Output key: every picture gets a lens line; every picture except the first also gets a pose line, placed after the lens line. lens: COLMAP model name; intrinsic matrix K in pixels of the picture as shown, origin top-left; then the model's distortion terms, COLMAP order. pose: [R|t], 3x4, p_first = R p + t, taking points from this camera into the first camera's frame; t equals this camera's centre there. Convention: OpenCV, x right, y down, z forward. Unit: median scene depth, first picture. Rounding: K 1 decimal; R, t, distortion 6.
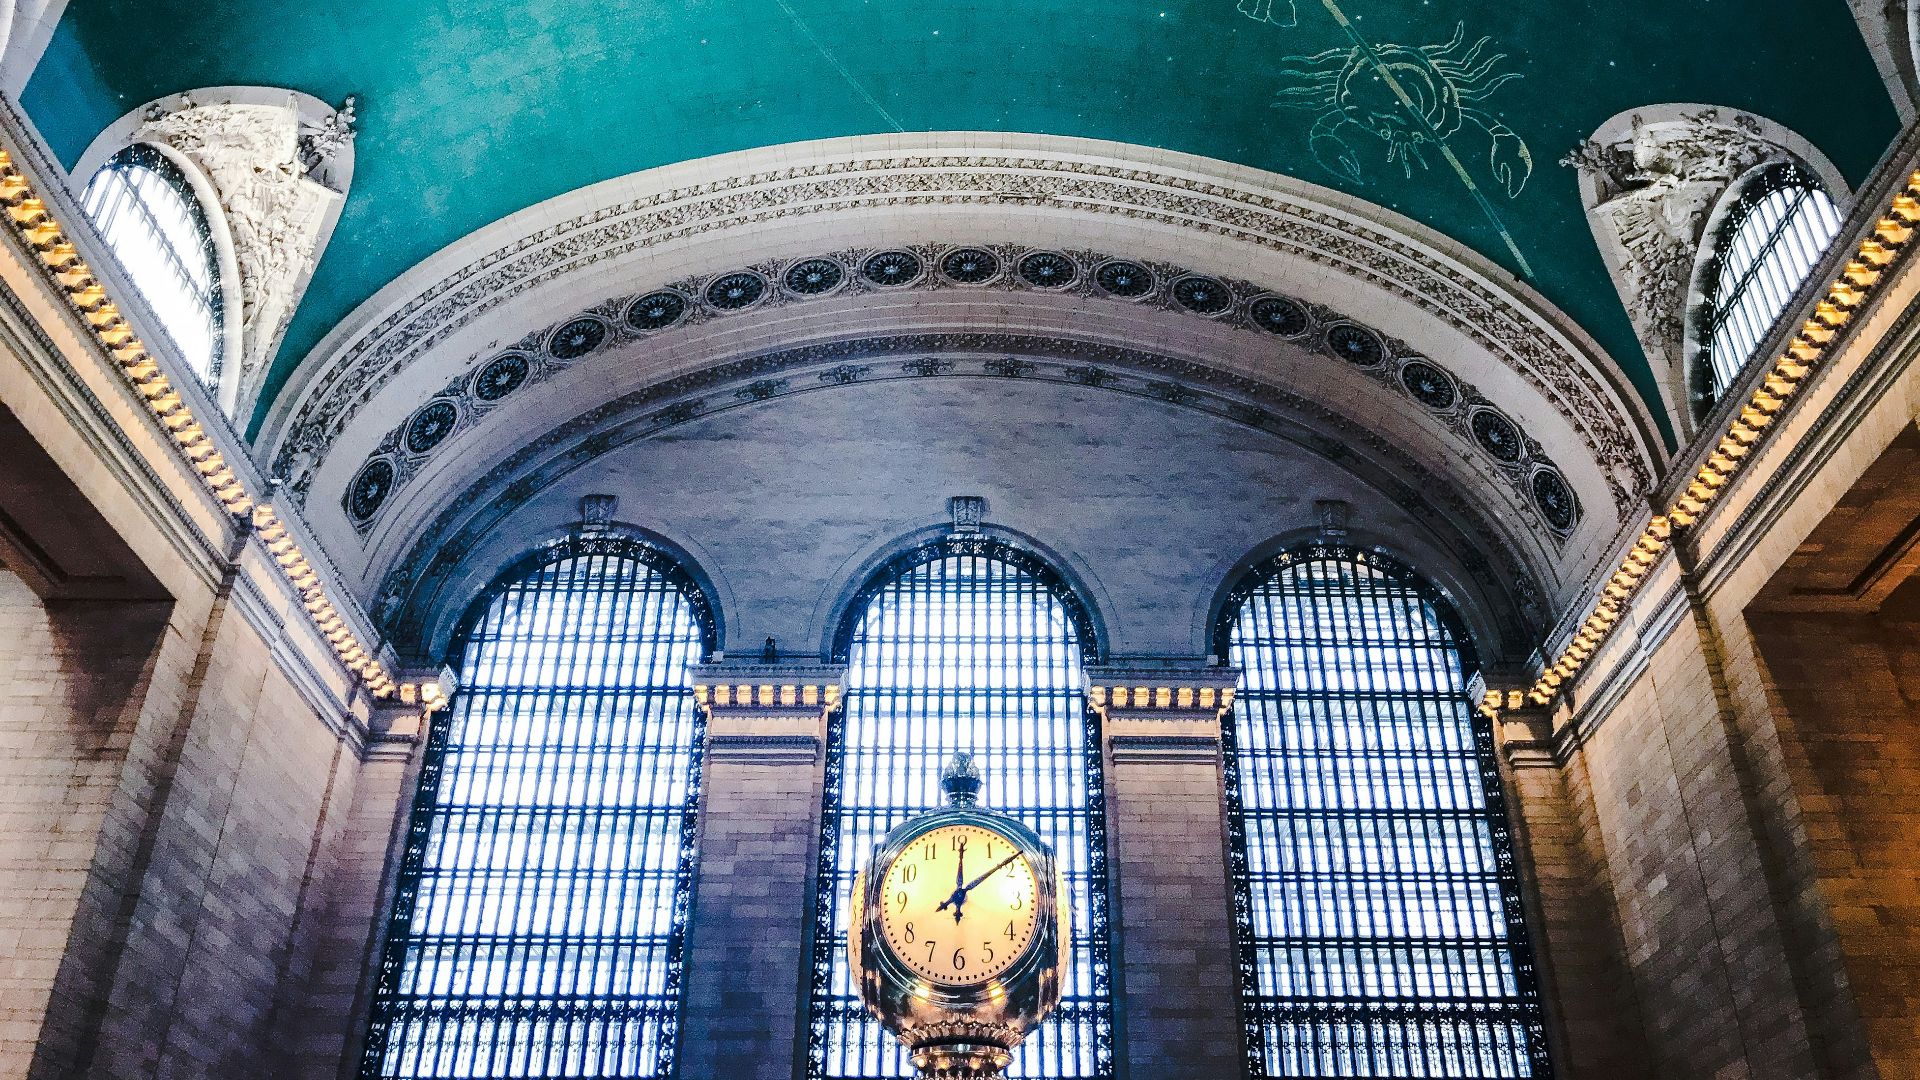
lens RADIAL K [[1610.3, 0, 1006.5], [0, 1610.3, 412.8], [0, 0, 1]] dist [0.000054, 0.054007]
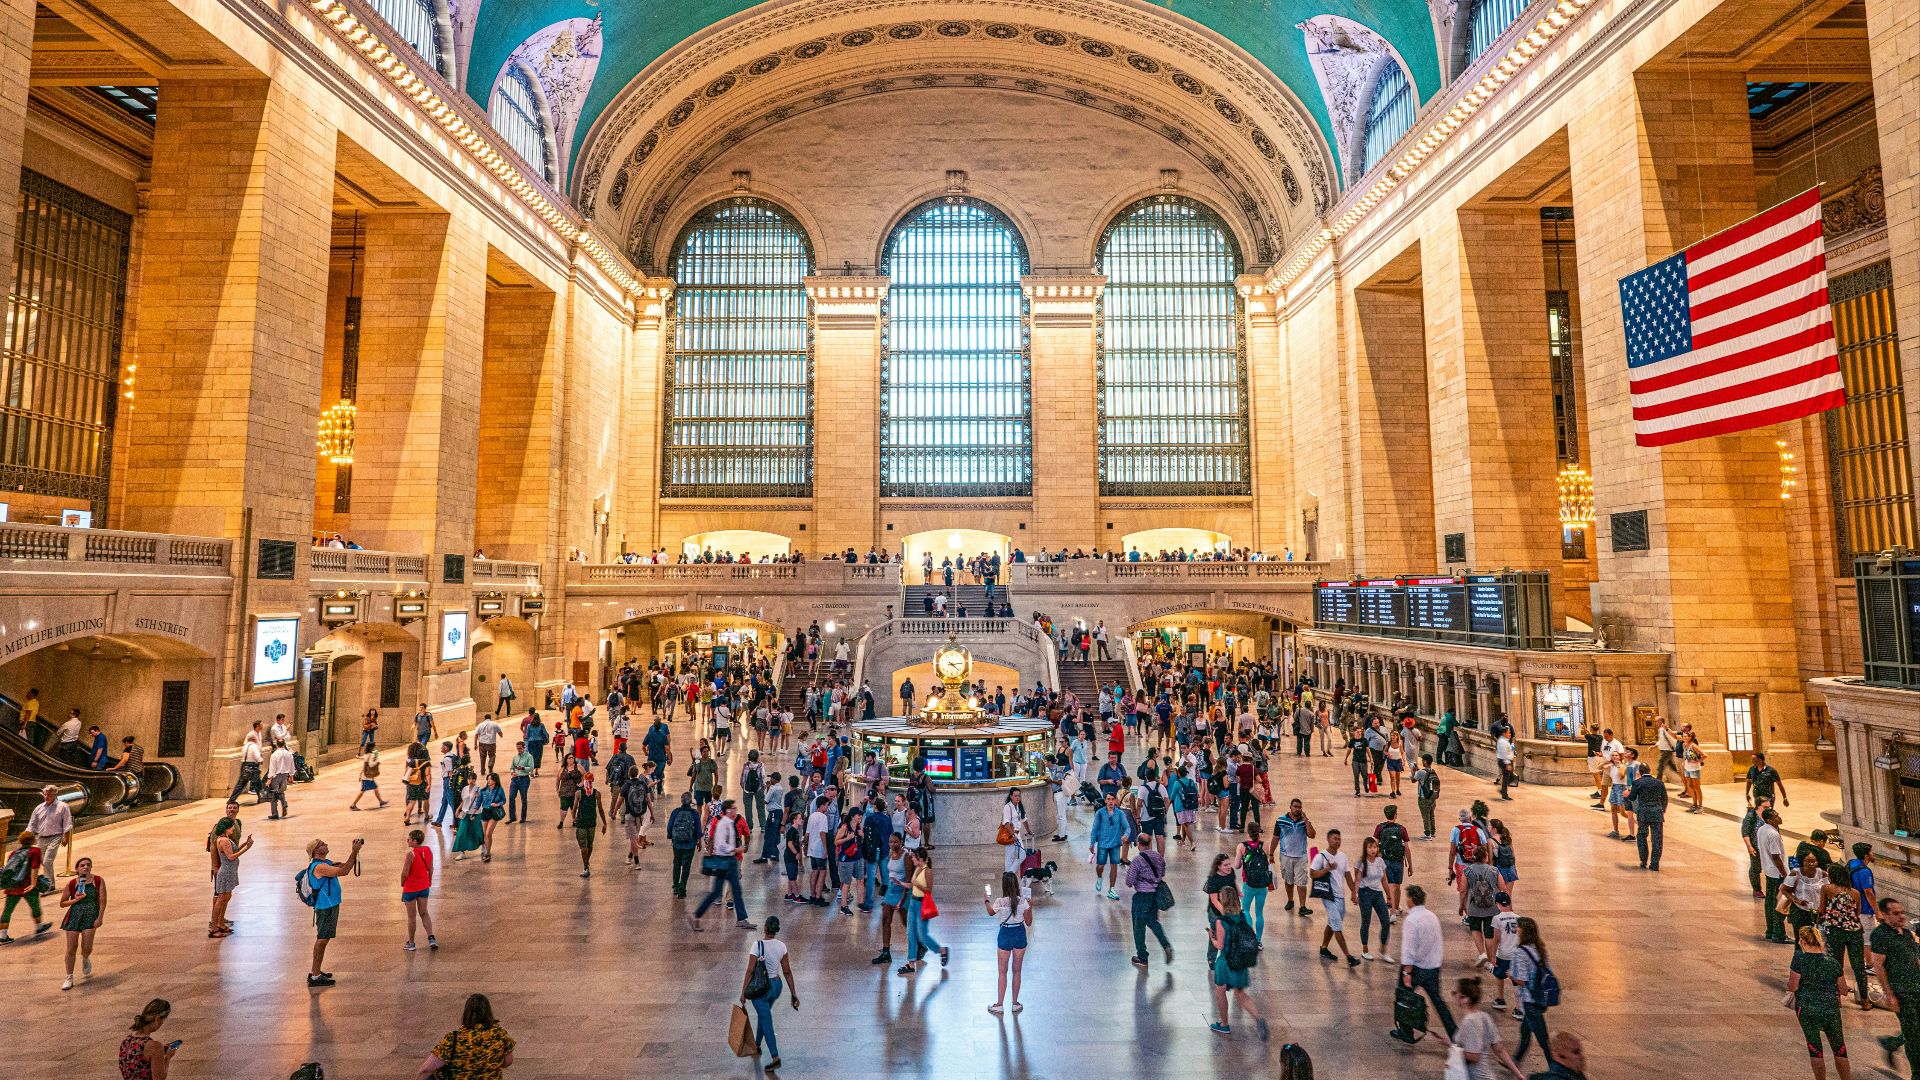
lens RADIAL K [[1290.6, 0, 967.7], [0, 1290.6, 382.3], [0, 0, 1]] dist [0.069100, 0.001552]
pose [[0.999893, -0.003505, -0.014192, 0.008557], [0.009236, 0.903988, 0.427459, -0.356518], [0.011331, -0.427544, 0.903923, -0.367843]]
